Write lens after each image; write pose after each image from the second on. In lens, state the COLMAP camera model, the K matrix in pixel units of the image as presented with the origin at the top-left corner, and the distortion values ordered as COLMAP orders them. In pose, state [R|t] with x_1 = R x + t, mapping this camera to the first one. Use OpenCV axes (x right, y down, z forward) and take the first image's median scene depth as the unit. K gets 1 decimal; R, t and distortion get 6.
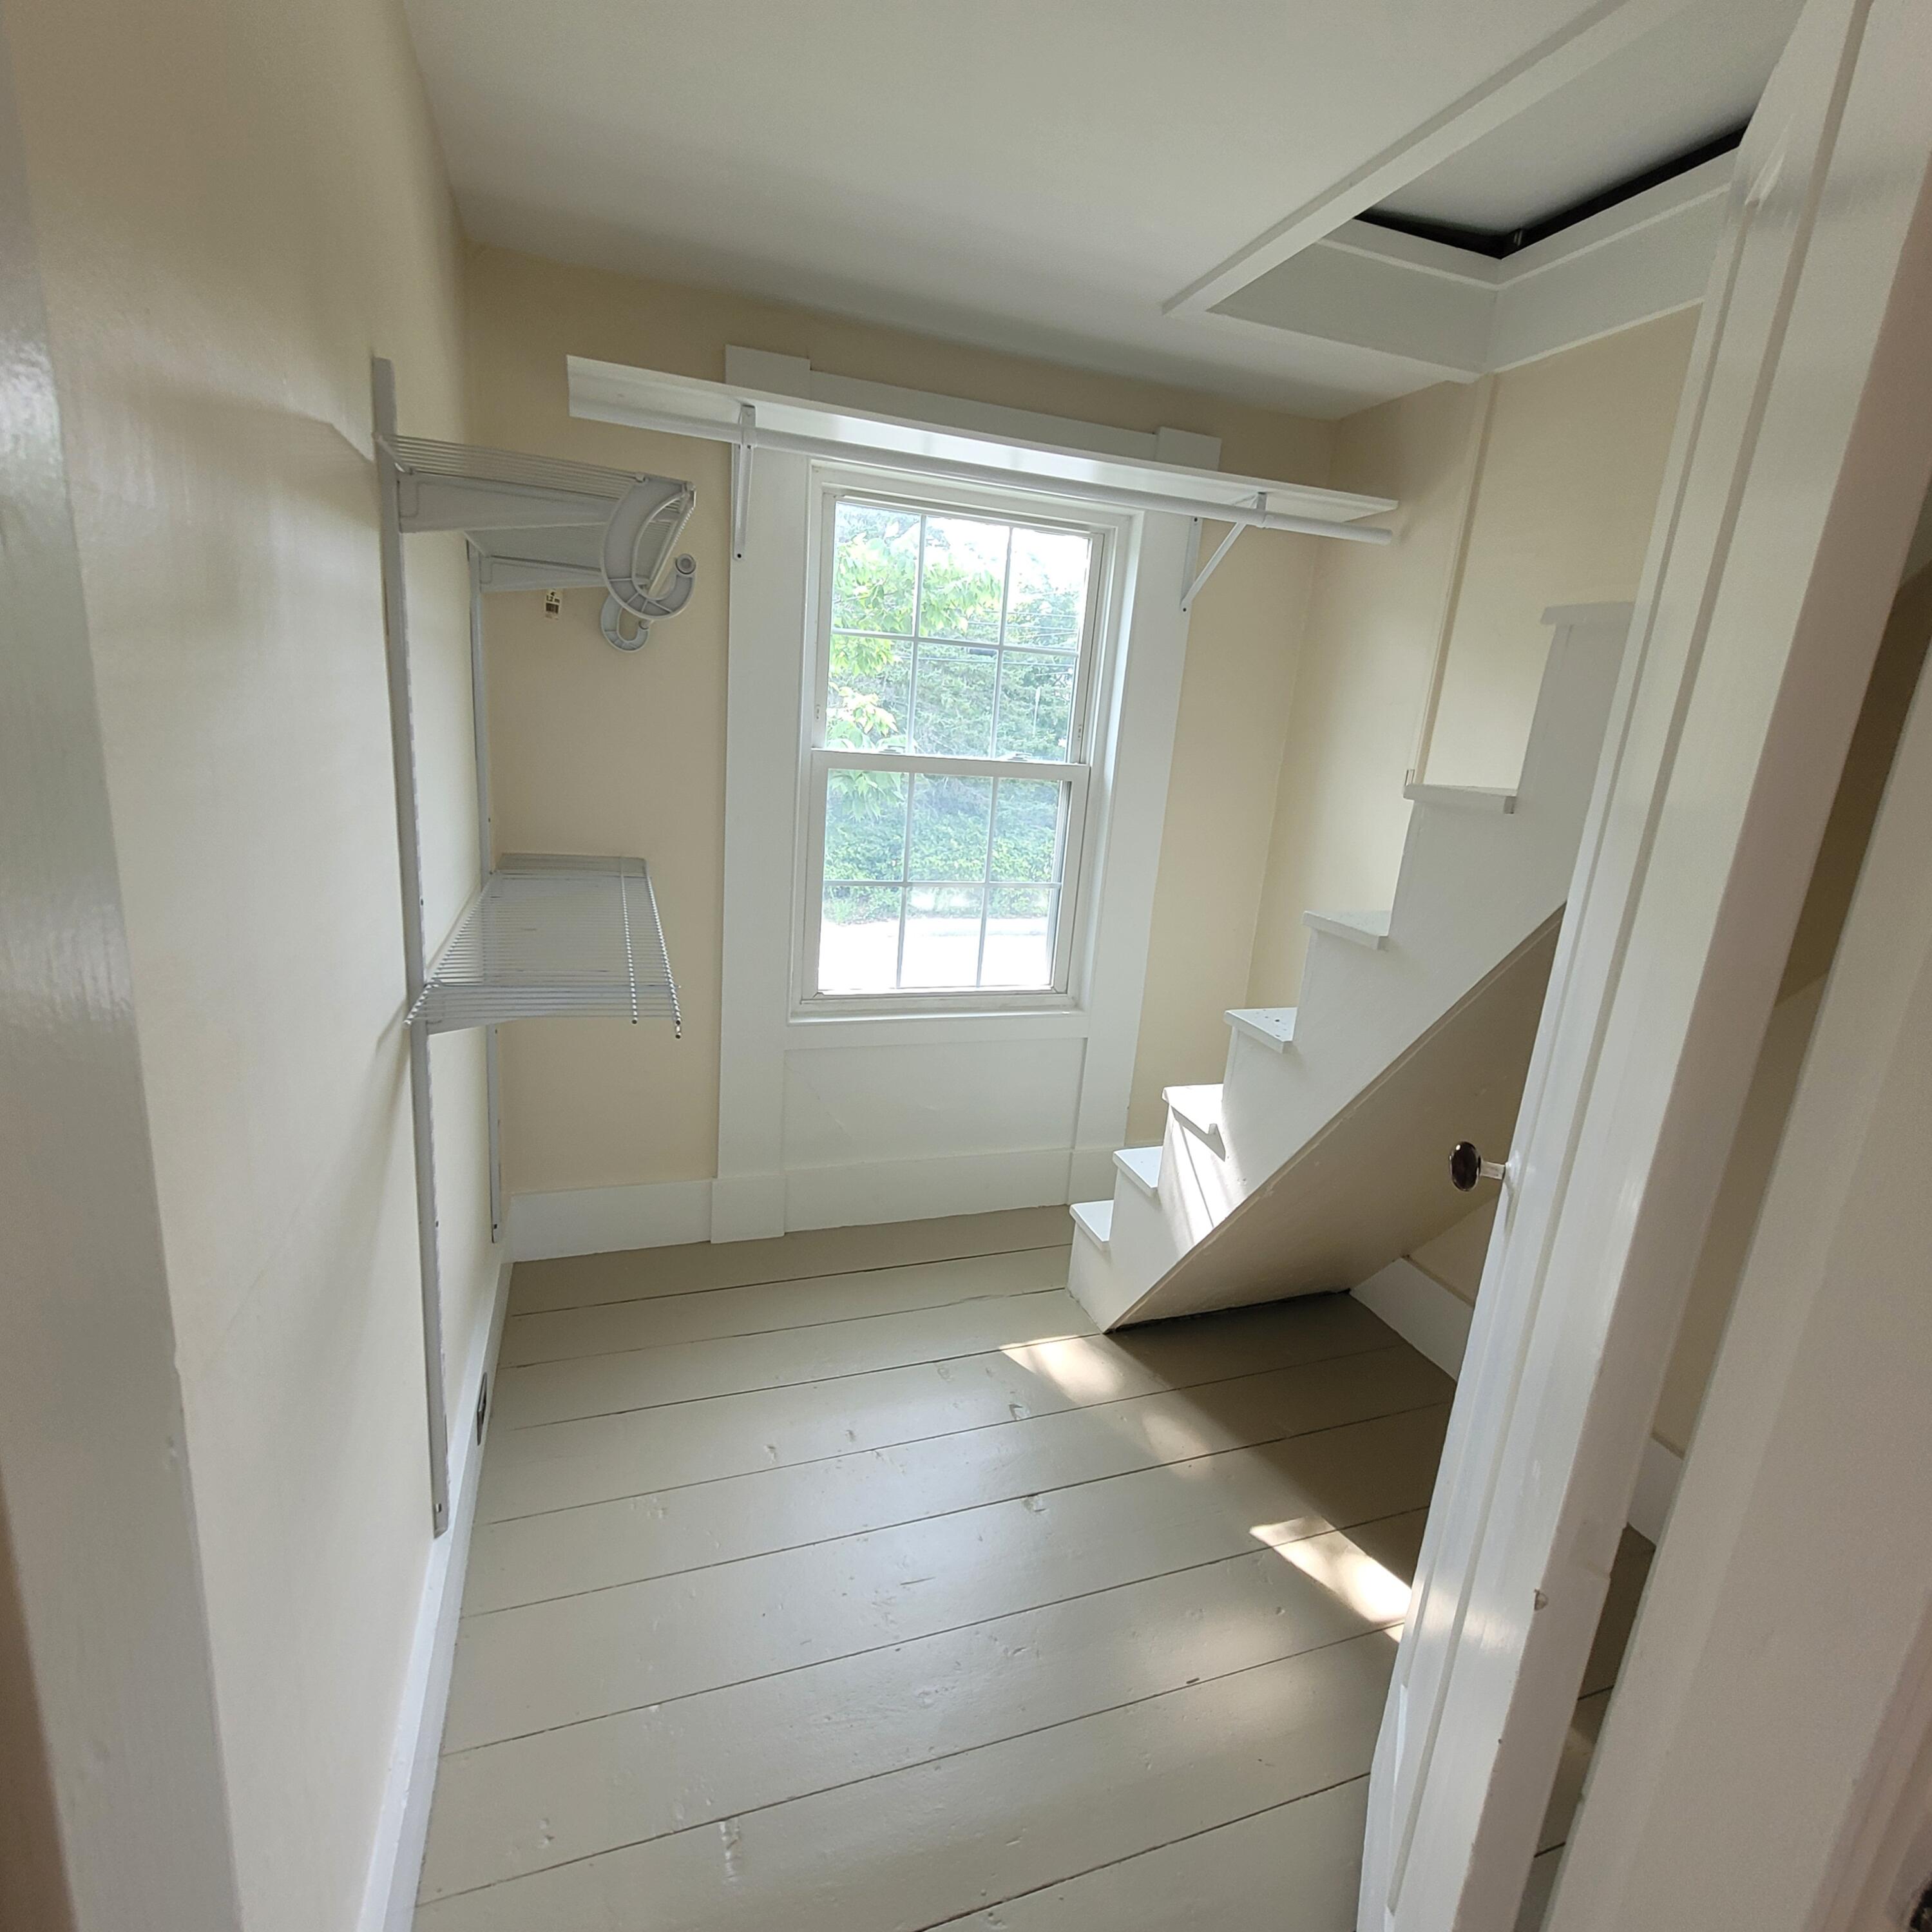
lens RADIAL K [[989.2, 0, 960.8], [0, 989.2, 969.6], [0, 0, 1]] dist [-0.001476, -0.002045]
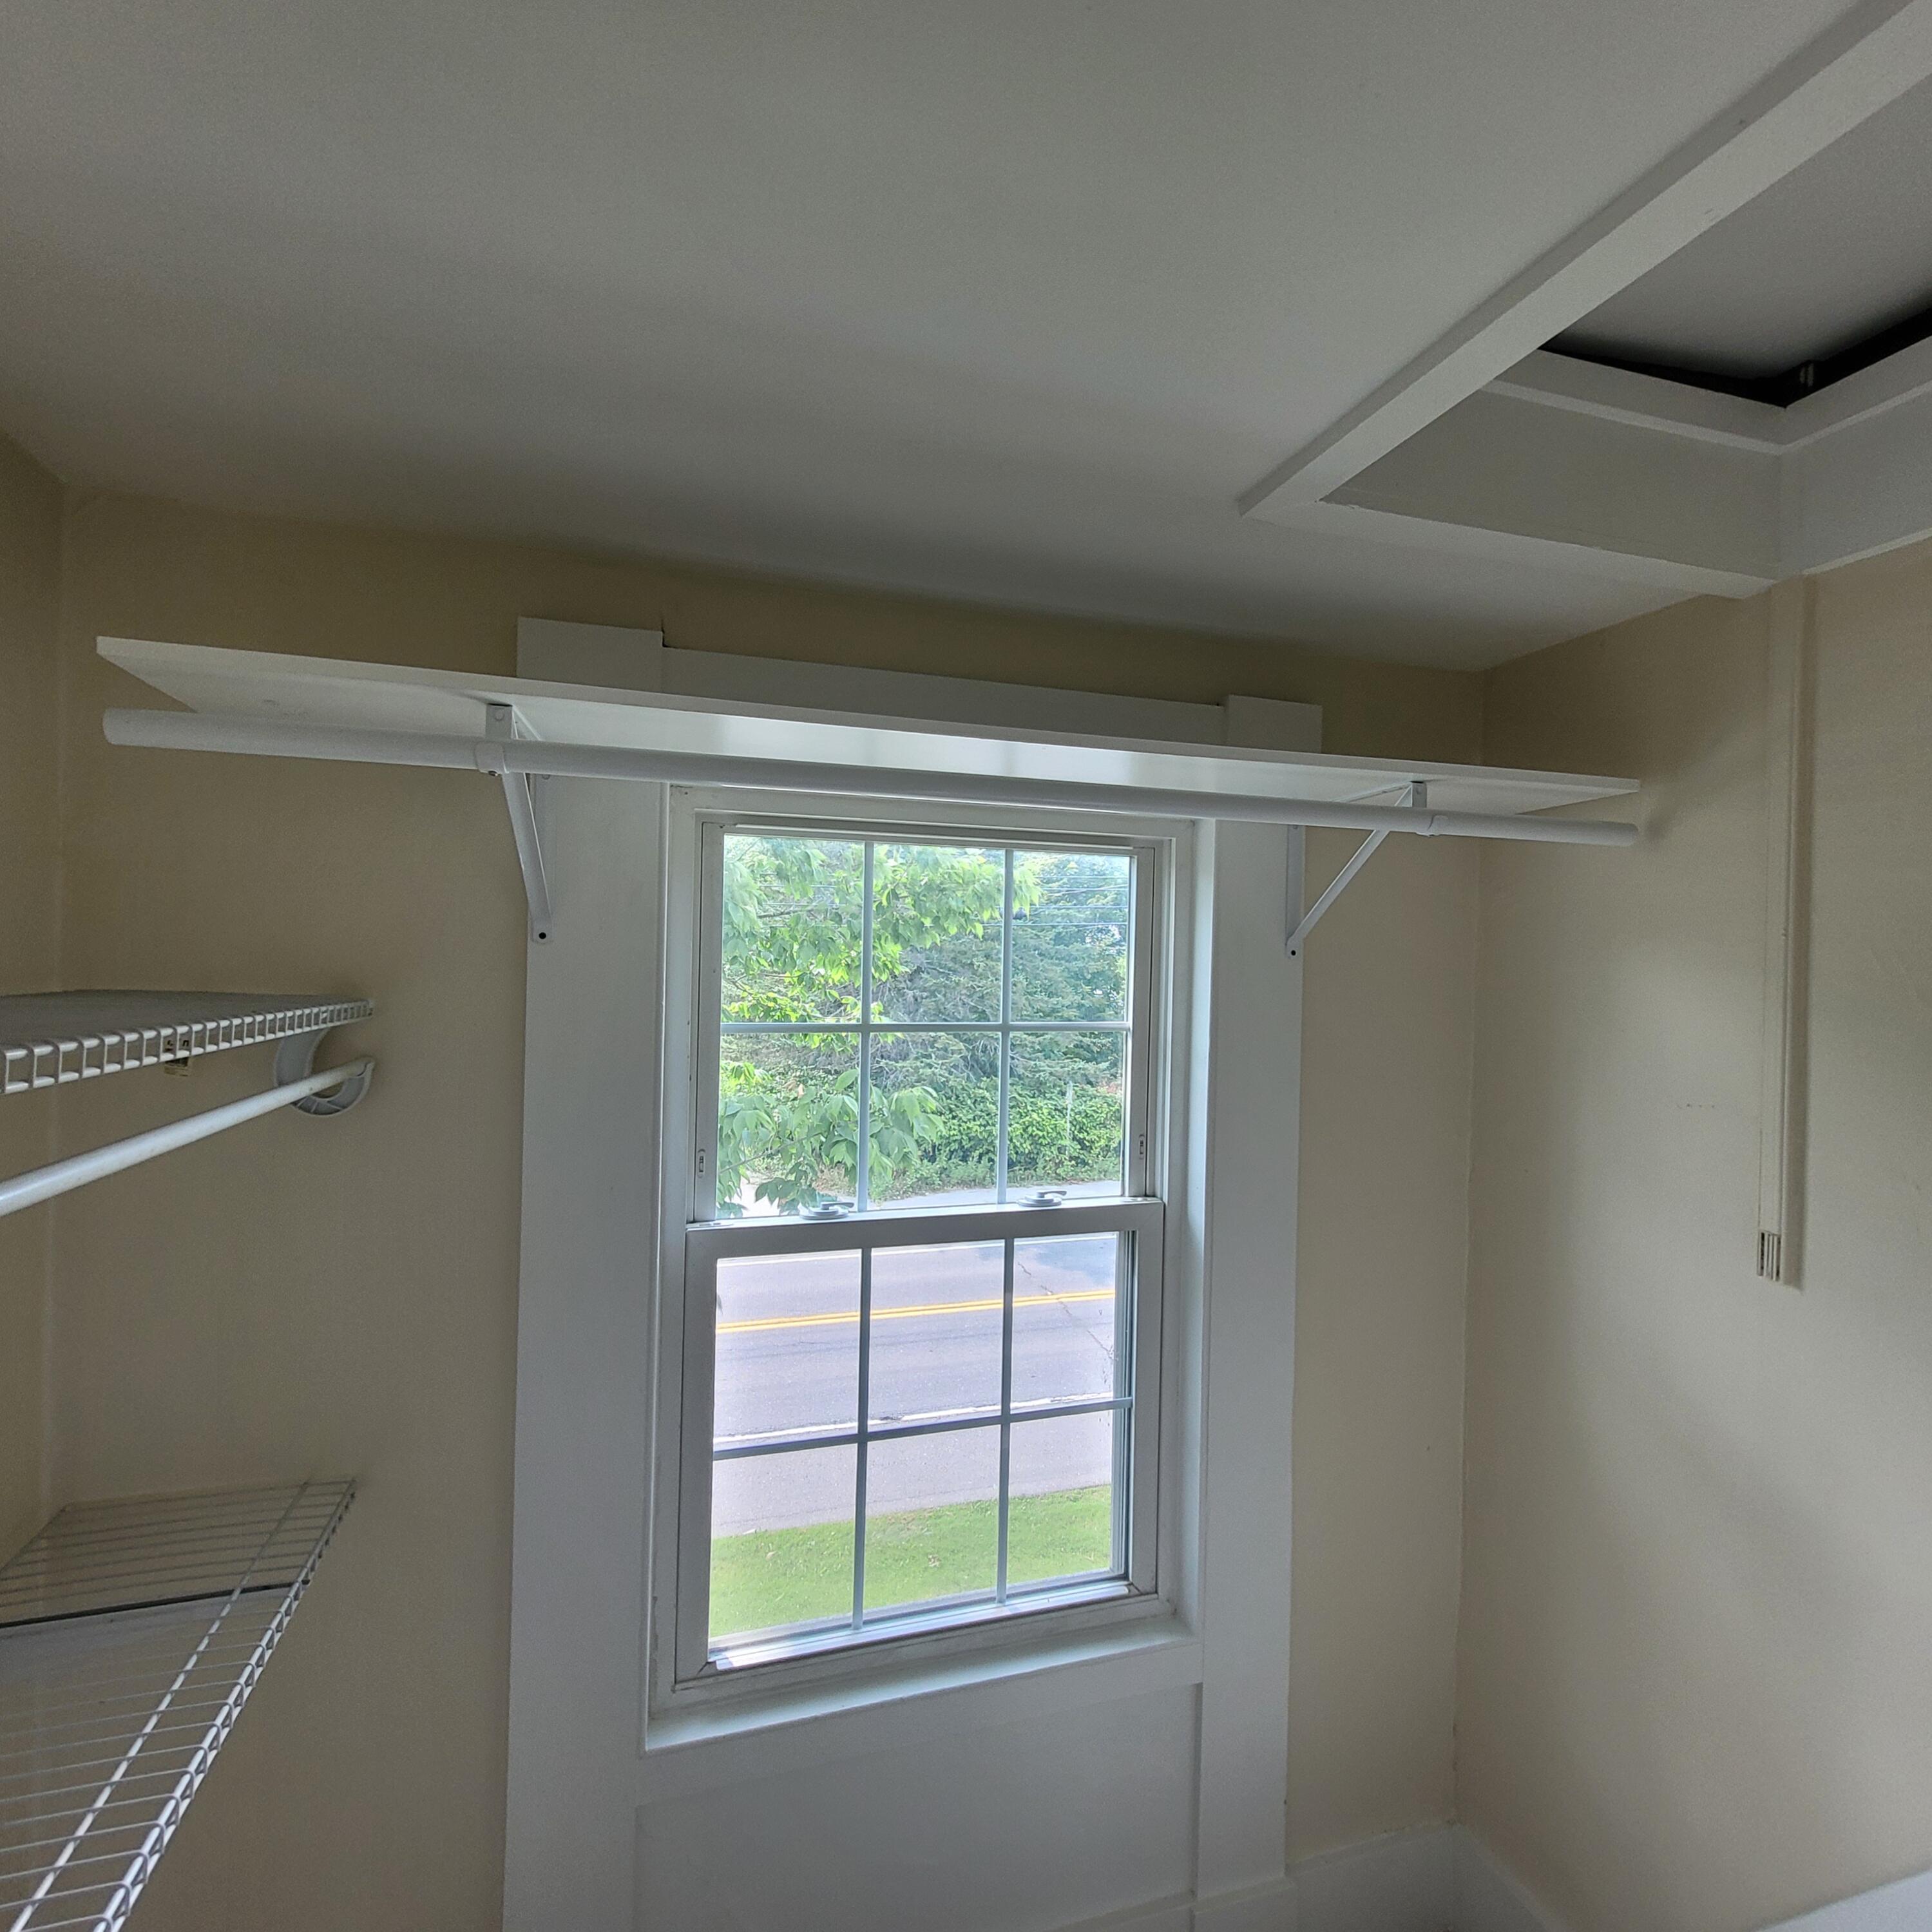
lens RADIAL K [[989.2, 0, 956.3], [0, 989.2, 963.5], [0, 0, 1]] dist [-0.001476, -0.002045]
pose [[0.997800, -0.053191, -0.039572, 0.039170], [0.041379, 0.966021, -0.255128, -0.218818], [0.051798, 0.252929, 0.966097, 0.404785]]
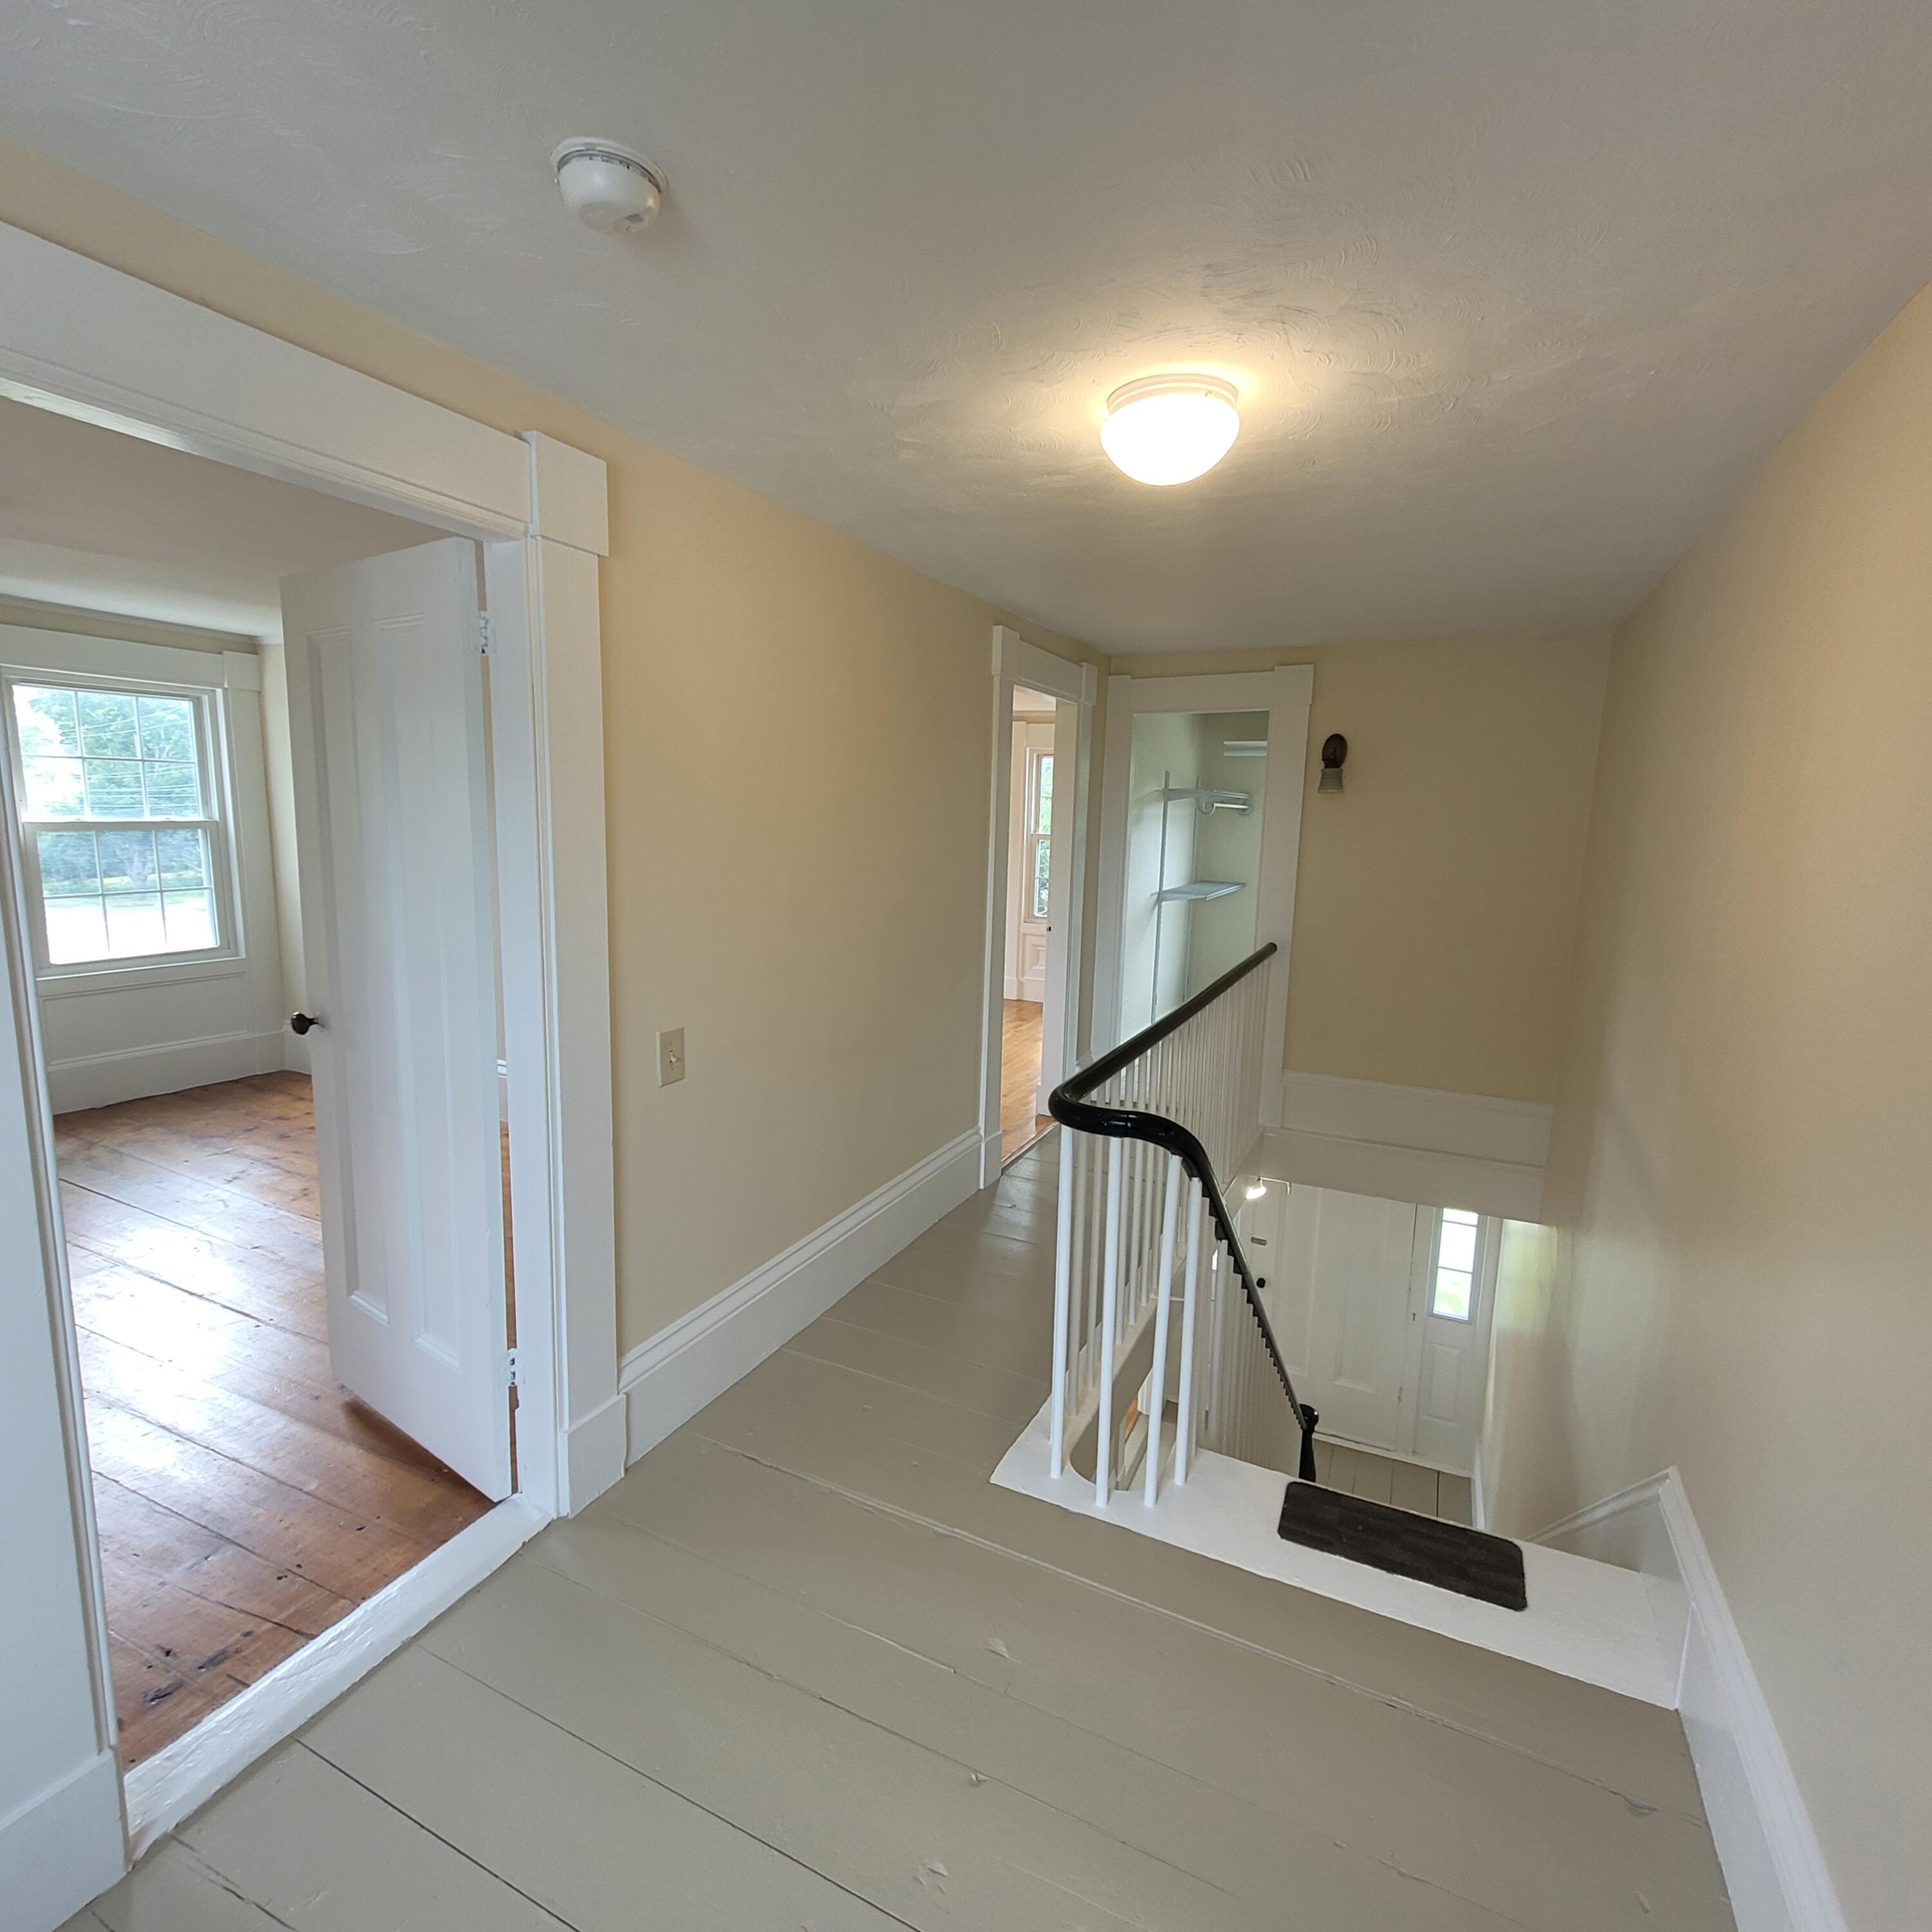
lens RADIAL K [[989.2, 0, 957.4], [0, 989.2, 962.0], [0, 0, 1]] dist [-0.001476, -0.002045]
pose [[0.715614, -0.161178, 0.679646, -0.194571], [0.207705, 0.978102, 0.013259, 0.348938], [-0.666900, 0.131677, 0.733421, -1.371569]]
